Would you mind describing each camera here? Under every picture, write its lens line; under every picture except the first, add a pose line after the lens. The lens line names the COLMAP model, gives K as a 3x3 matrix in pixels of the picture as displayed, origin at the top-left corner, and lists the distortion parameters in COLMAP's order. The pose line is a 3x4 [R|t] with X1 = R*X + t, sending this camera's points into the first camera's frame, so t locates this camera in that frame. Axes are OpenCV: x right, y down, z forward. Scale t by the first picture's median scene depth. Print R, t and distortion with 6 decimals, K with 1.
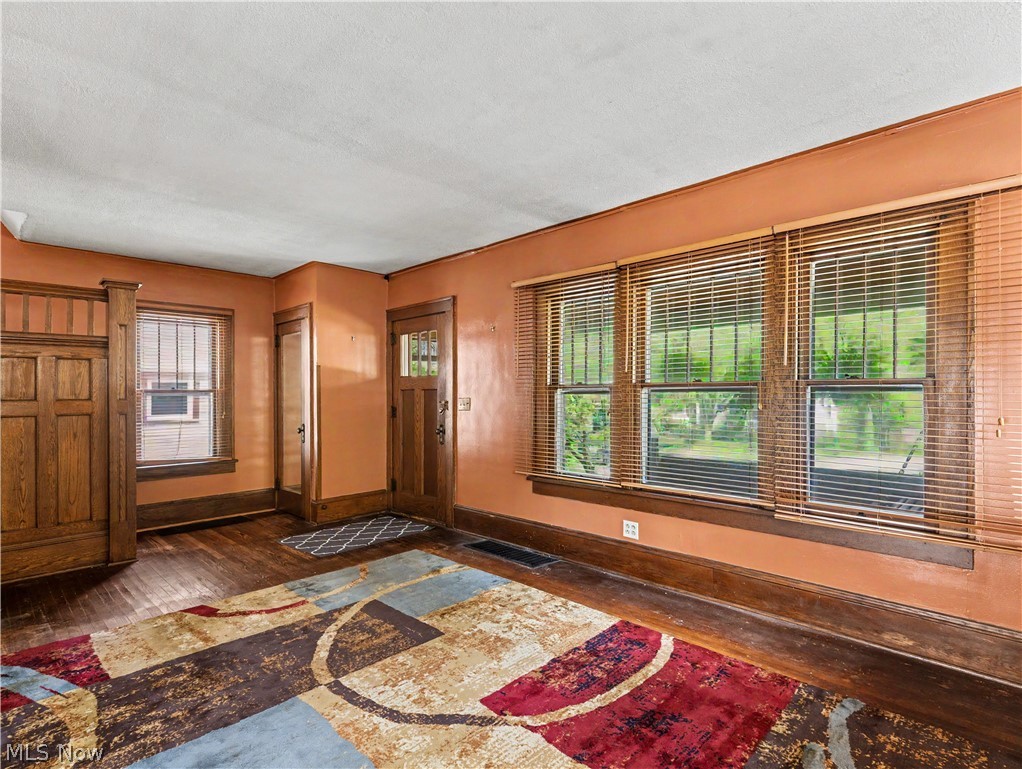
lens RADIAL K [[531.7, 0, 515.9], [0, 531.7, 392.8], [0, 0, 1]] dist [0.015119, 0.000400]
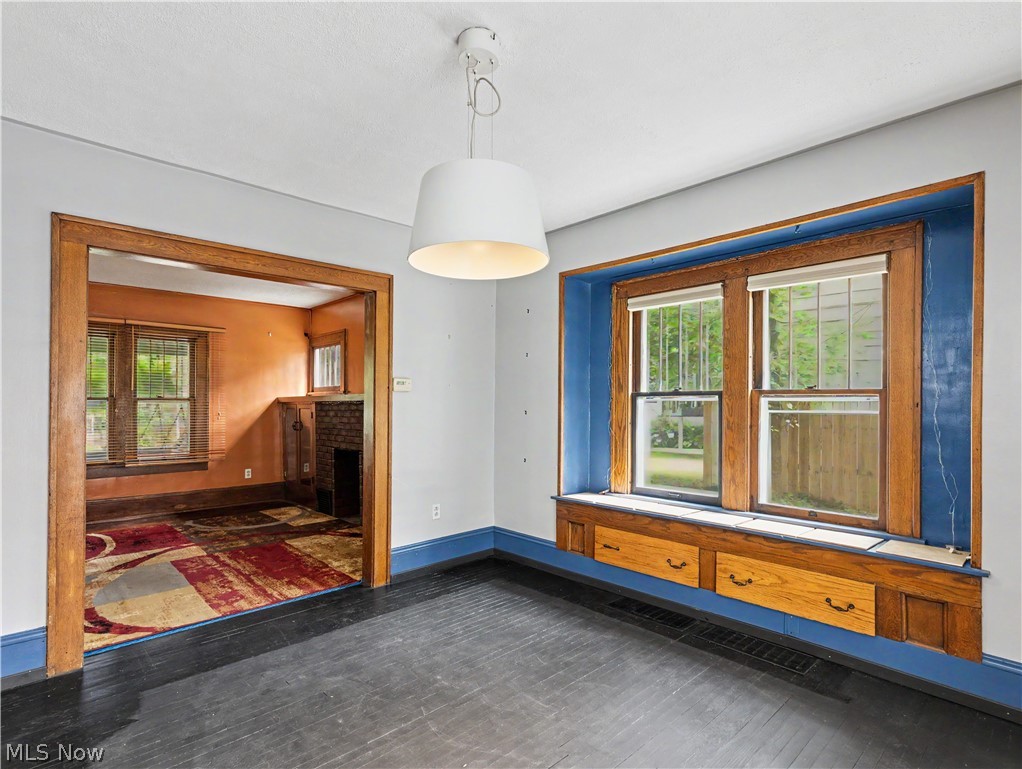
lens RADIAL K [[520.7, 0, 509.4], [0, 520.7, 402.3], [0, 0, 1]] dist [0.009369, 0.000108]
pose [[0.037663, 0.009449, 0.999246, -1.324159], [-0.008314, 0.999924, -0.009142, 0.002195], [-0.999256, -0.007963, 0.037739, -0.475255]]
